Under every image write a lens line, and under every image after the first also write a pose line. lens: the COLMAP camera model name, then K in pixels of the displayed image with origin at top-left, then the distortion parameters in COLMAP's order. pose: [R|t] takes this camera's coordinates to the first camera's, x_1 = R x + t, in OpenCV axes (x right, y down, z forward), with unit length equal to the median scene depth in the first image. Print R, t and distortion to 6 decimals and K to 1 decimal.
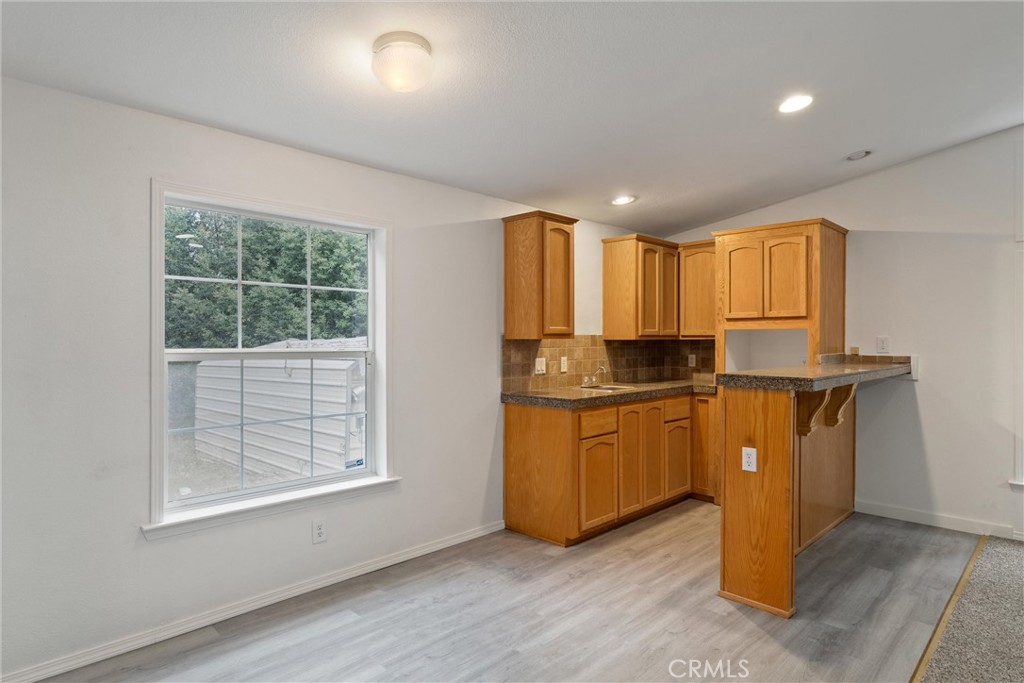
lens RADIAL K [[578.5, 0, 514.4], [0, 578.5, 344.8], [0, 0, 1]] dist [0.029303, 0.000223]
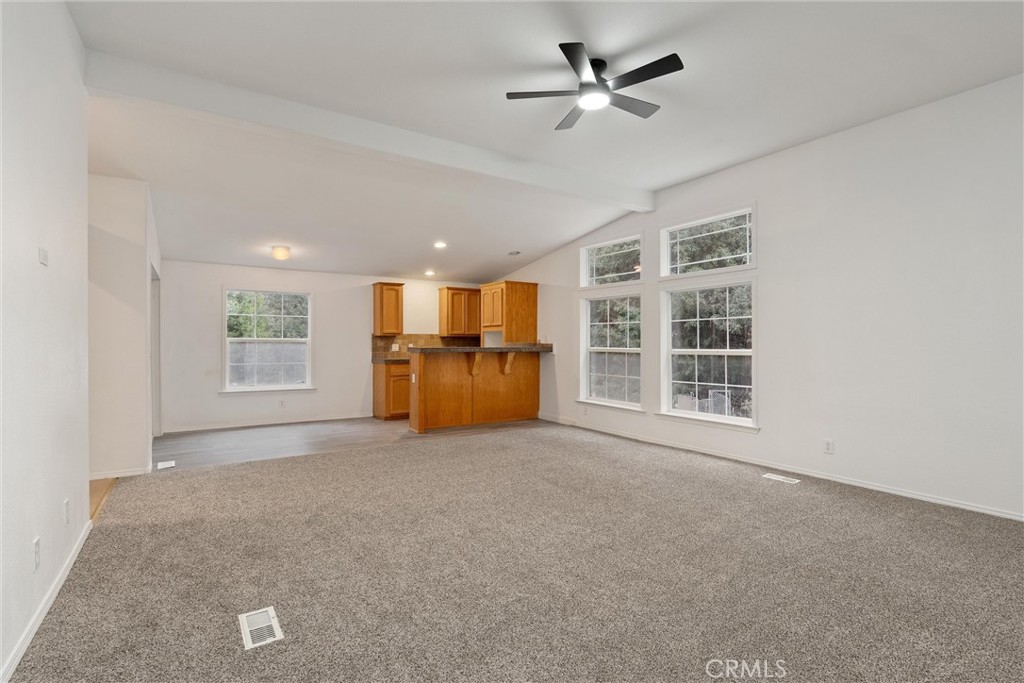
lens RADIAL K [[496.2, 0, 507.8], [0, 496.2, 340.2], [0, 0, 1]] dist [-0.004540, 0.000688]
pose [[0.971375, 0.001892, -0.237542, 0.946467], [-0.004613, 0.999930, -0.010901, 0.027110], [0.237505, 0.011684, 0.971316, -0.785230]]
